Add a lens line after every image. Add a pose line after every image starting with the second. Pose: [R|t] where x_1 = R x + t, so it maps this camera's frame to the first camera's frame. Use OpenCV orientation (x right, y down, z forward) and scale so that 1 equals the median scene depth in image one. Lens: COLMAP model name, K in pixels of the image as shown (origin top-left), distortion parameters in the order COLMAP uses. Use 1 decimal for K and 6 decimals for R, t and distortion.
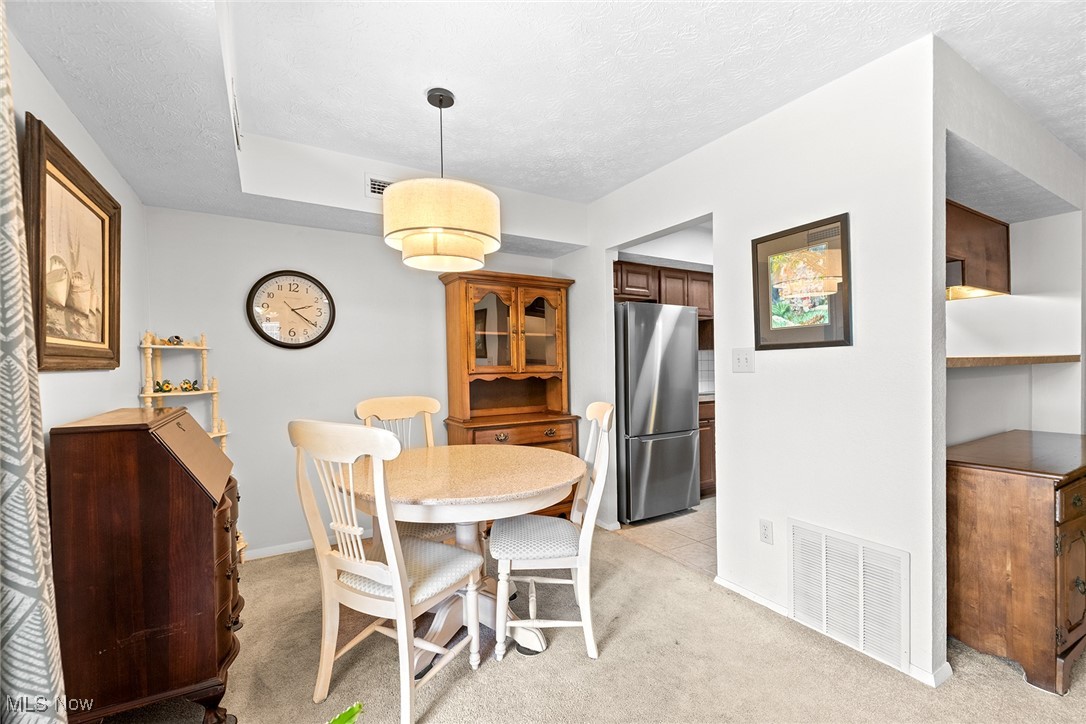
lens RADIAL K [[464.8, 0, 540.0], [0, 464.8, 371.9], [0, 0, 1]] dist [-0.000831, -0.000409]
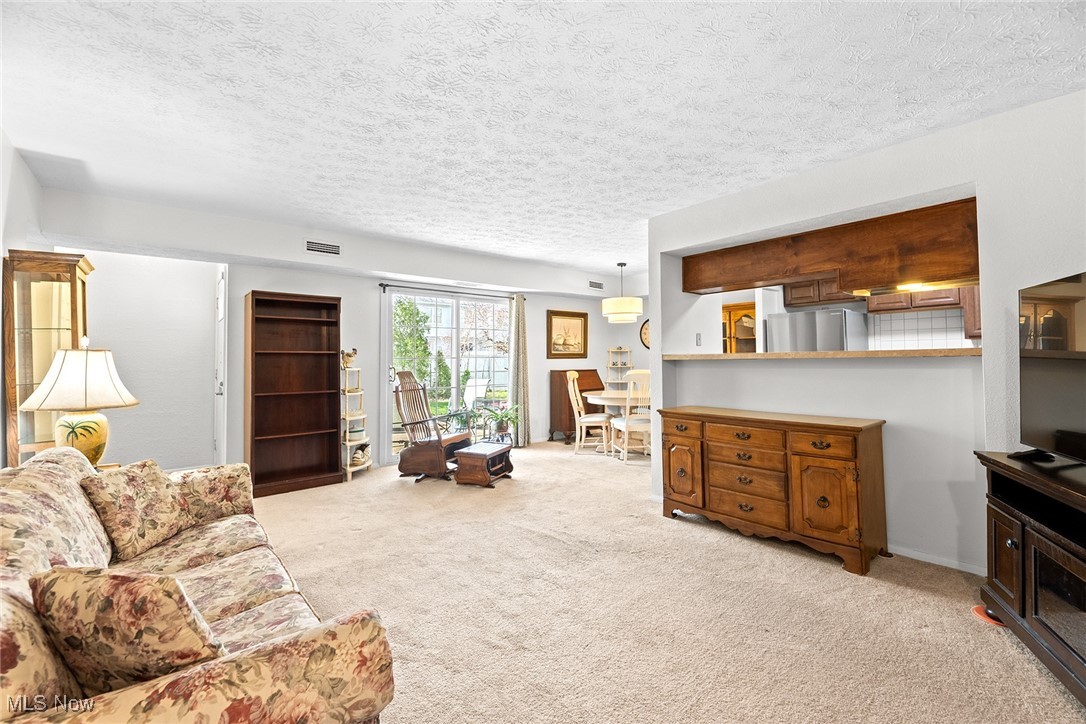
lens RADIAL K [[458.9, 0, 546.4], [0, 458.9, 355.5], [0, 0, 1]] dist [0.000023, -0.000145]
pose [[0.156925, 0.001579, -0.987609, 2.247394], [-0.008049, 0.999968, 0.000320, -0.021515], [0.987578, 0.007899, 0.156932, 0.094319]]
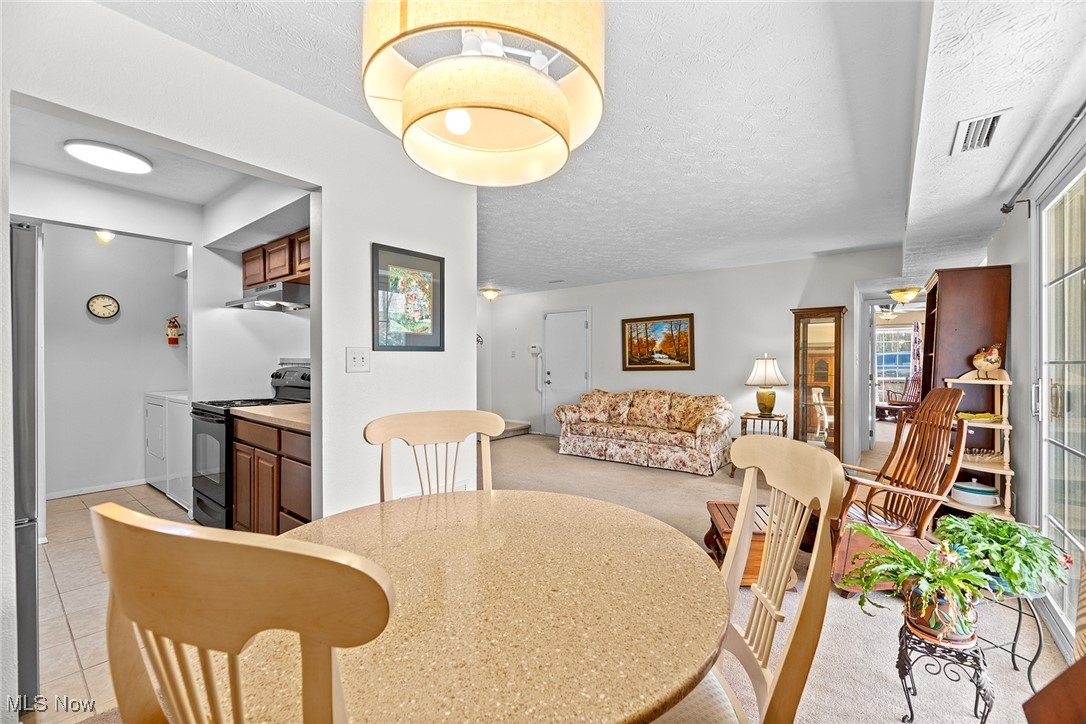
lens RADIAL K [[444.1, 0, 543.0], [0, 444.1, 366.3], [0, 0, 1]] dist [0.000429, -0.000125]
pose [[-0.354264, 0.002013, 0.935143, -0.594651], [0.014131, 0.999895, 0.003200, -0.009350], [-0.935038, 0.014348, -0.354256, 1.006548]]
